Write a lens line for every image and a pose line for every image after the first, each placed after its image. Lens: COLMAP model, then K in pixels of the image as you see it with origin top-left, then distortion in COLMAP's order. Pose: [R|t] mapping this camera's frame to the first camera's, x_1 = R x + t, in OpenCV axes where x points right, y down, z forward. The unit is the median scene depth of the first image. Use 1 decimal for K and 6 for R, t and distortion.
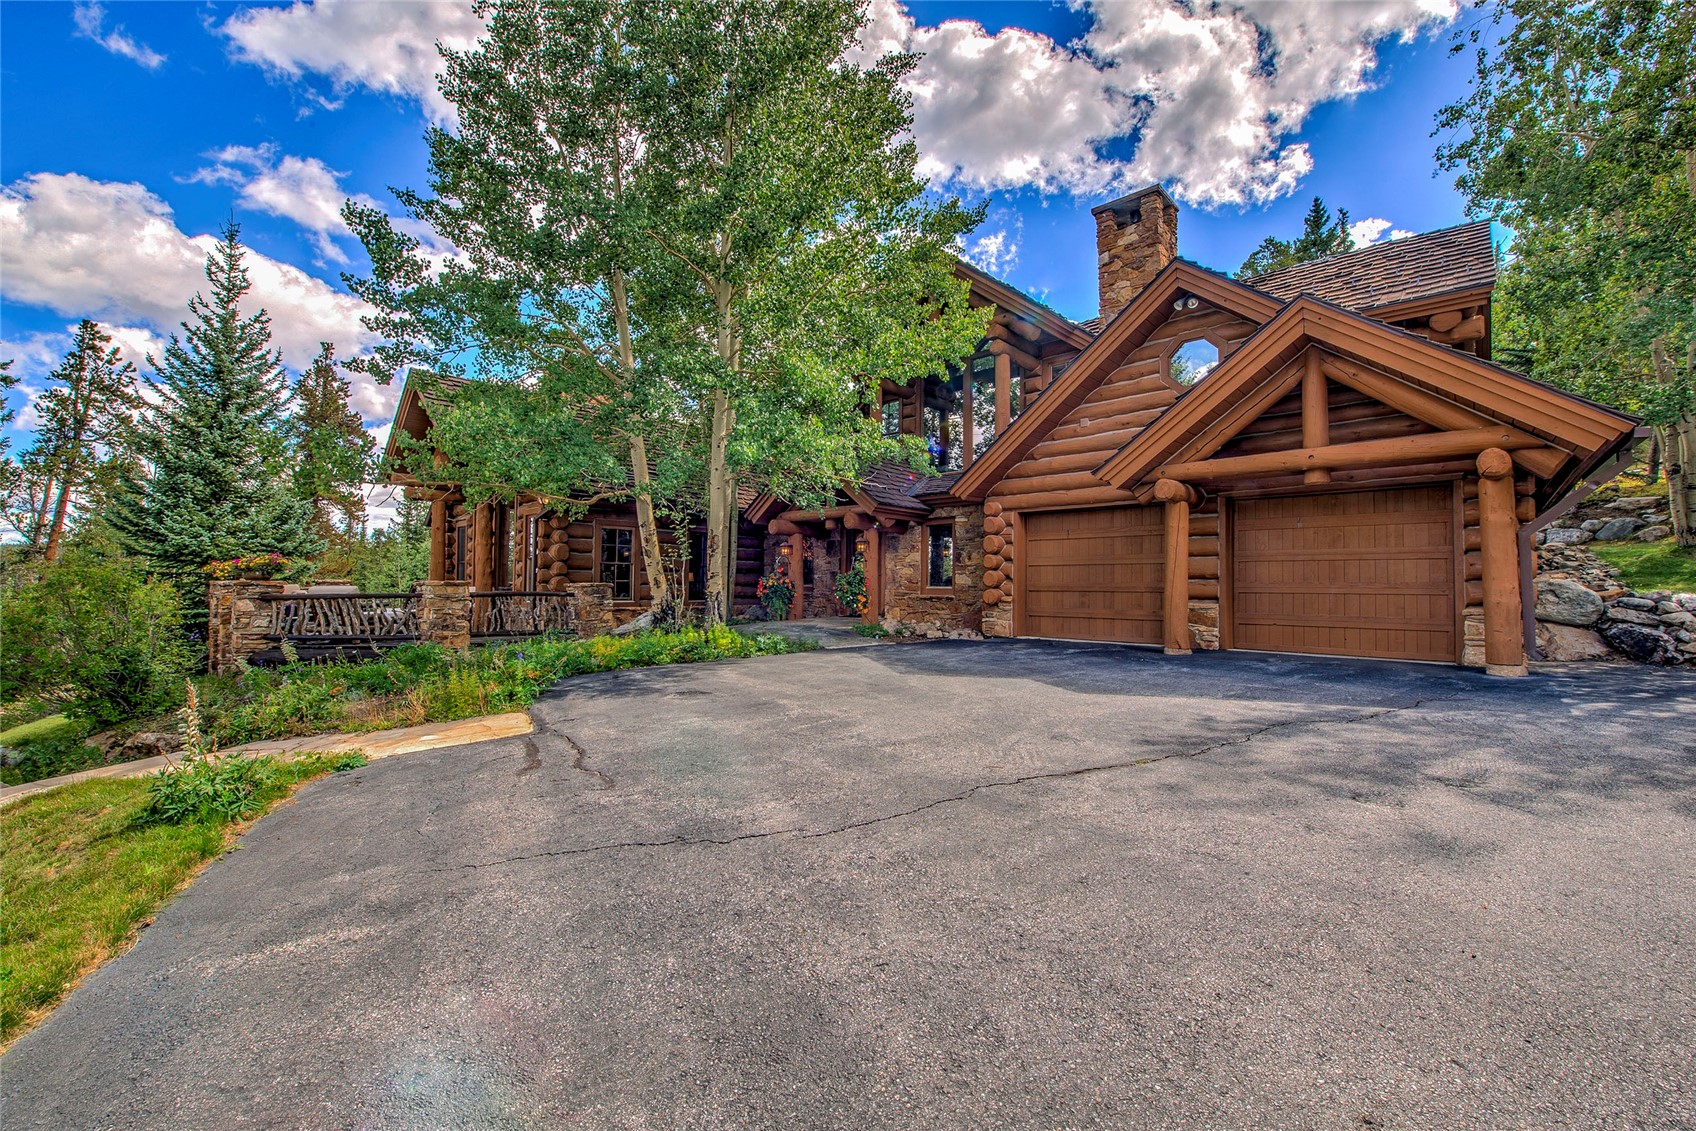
lens RADIAL K [[678.8, 0, 848.0], [0, 678.8, 565.5], [0, 0, 1]] dist [-0.023785, -0.000239]
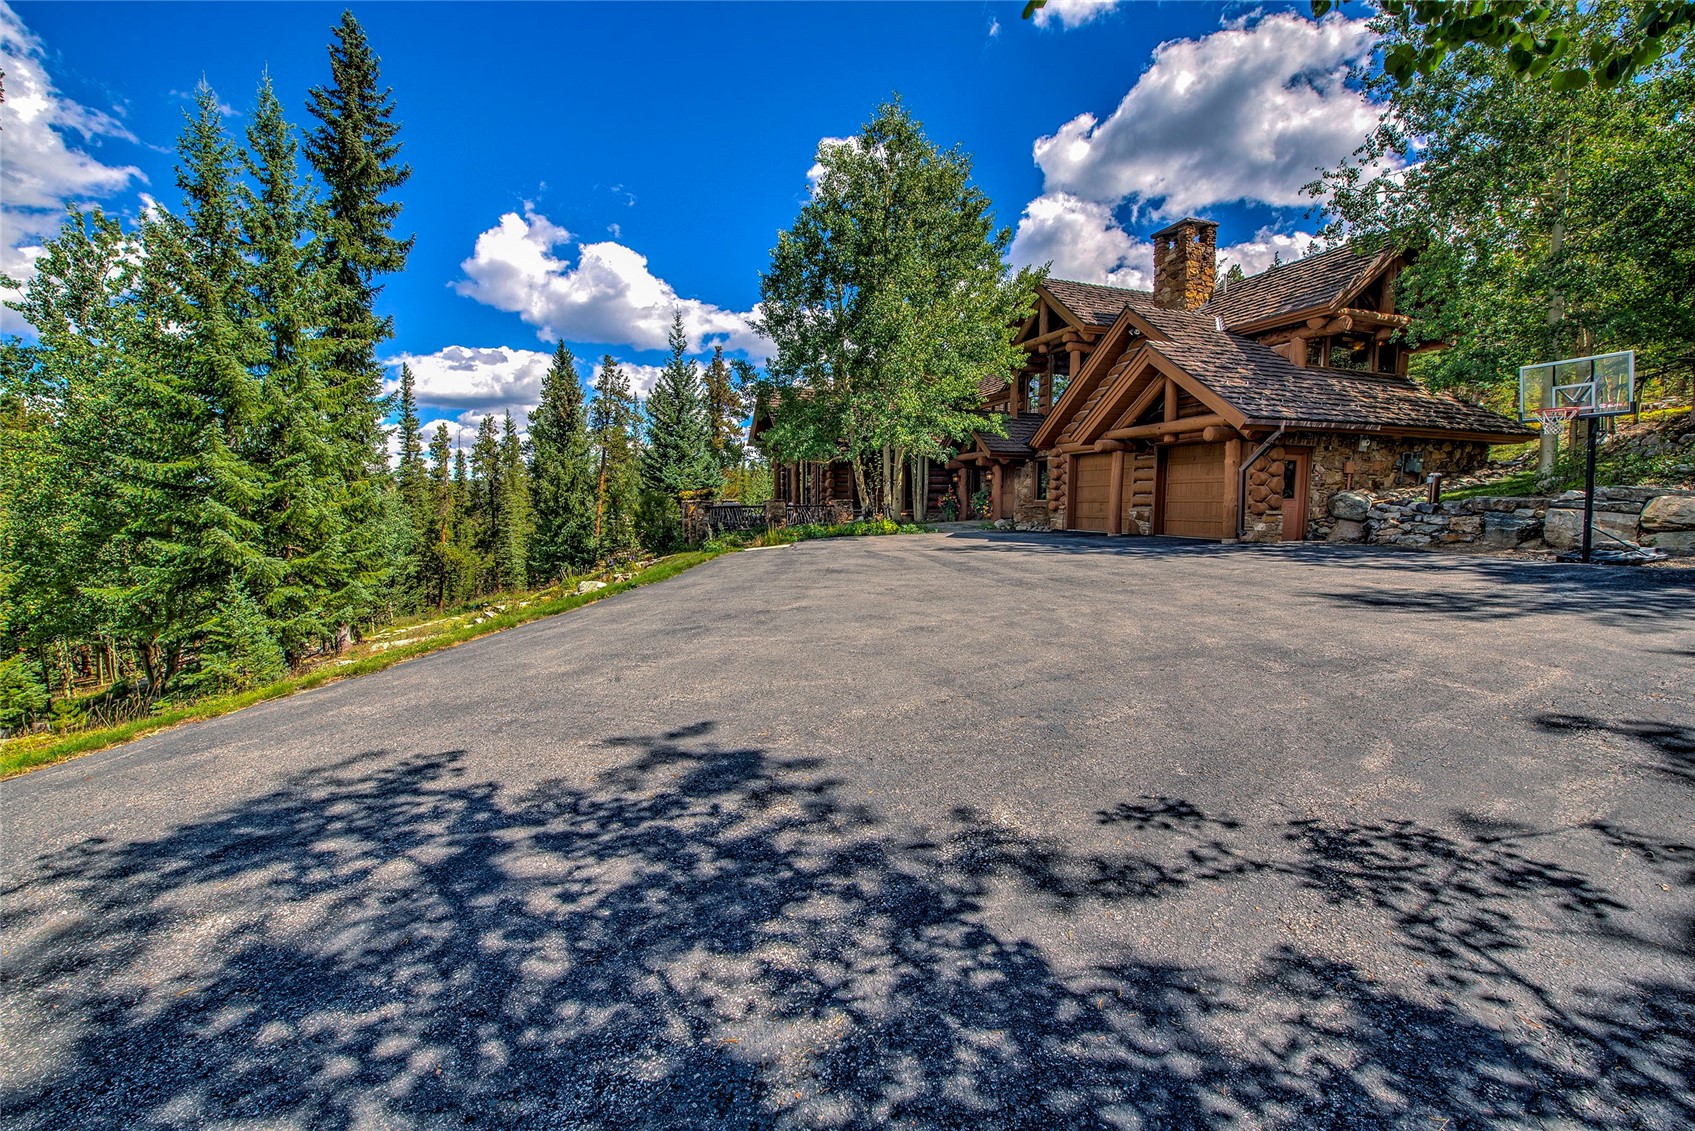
lens RADIAL K [[678.4, 0, 847.5], [0, 678.4, 565.5], [0, 0, 1]] dist [-0.023785, -0.000239]
pose [[0.888218, 0.035086, -0.458080, 0.501411], [0.021717, 0.992759, 0.118147, -0.015094], [0.458908, -0.114888, 0.881024, -0.684560]]
